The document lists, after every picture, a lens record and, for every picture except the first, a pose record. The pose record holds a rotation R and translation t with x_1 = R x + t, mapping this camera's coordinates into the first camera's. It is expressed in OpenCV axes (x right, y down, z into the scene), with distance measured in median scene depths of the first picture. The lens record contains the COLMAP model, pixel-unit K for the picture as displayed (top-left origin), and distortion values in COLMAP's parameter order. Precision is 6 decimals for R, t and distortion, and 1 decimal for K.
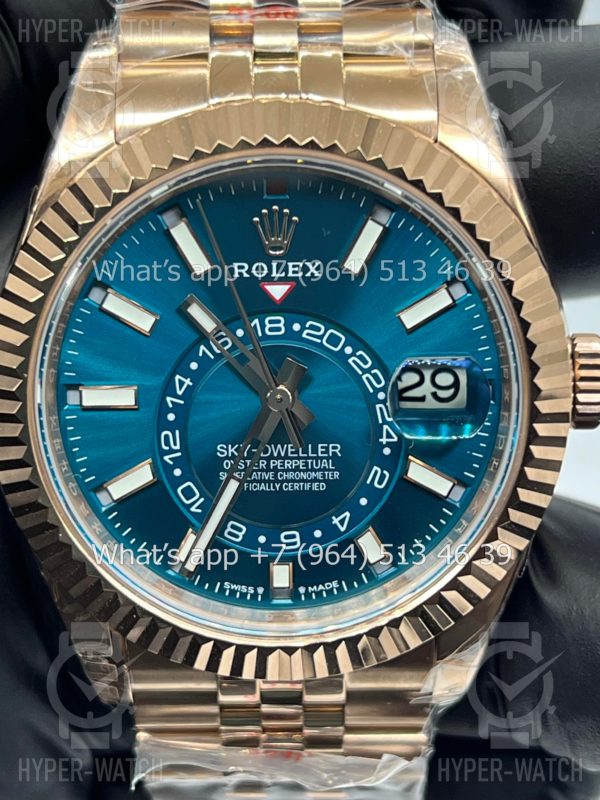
lens RADIAL K [[1881.2, 0, 300.0], [0, 1881.2, 400.0], [0, 0, 1]] dist [0.302865, -0.460352]
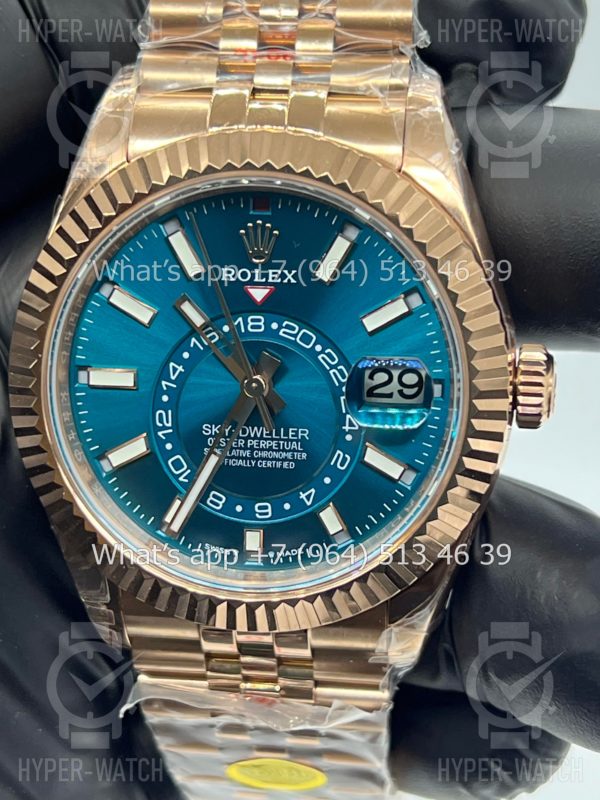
lens RADIAL K [[1881.2, 0, 300.0], [0, 1881.2, 400.0], [0, 0, 1]] dist [0.302865, -0.460352]
pose [[0.992229, 0.050265, -0.113822, 0.146795], [-0.052044, 0.998564, -0.012711, 0.020526], [0.113019, 0.018536, 0.993420, -0.145789]]
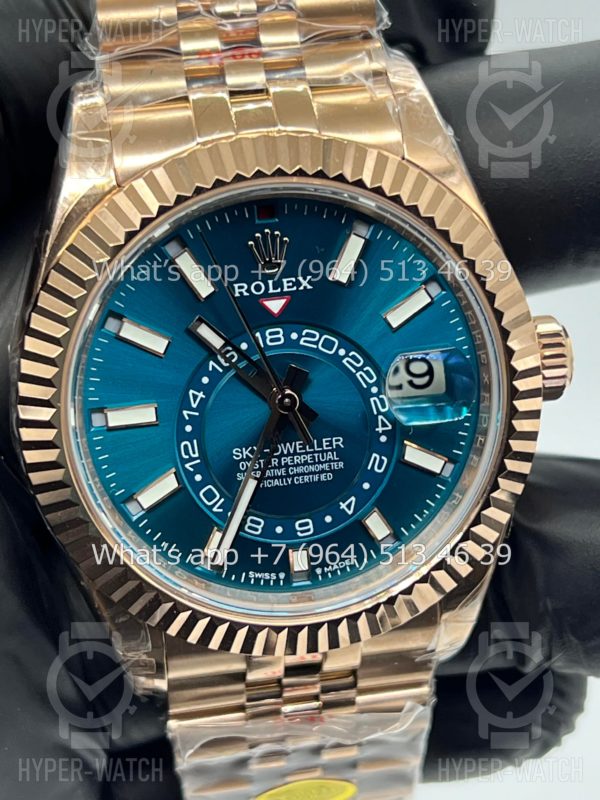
lens RADIAL K [[1881.2, 0, 300.0], [0, 1881.2, 400.0], [0, 0, 1]] dist [0.302865, -0.460352]
pose [[0.987182, -0.102008, 0.122740, -0.137541], [0.100368, 0.994760, 0.019486, -0.022368], [-0.124085, -0.006917, 0.992248, -0.099592]]
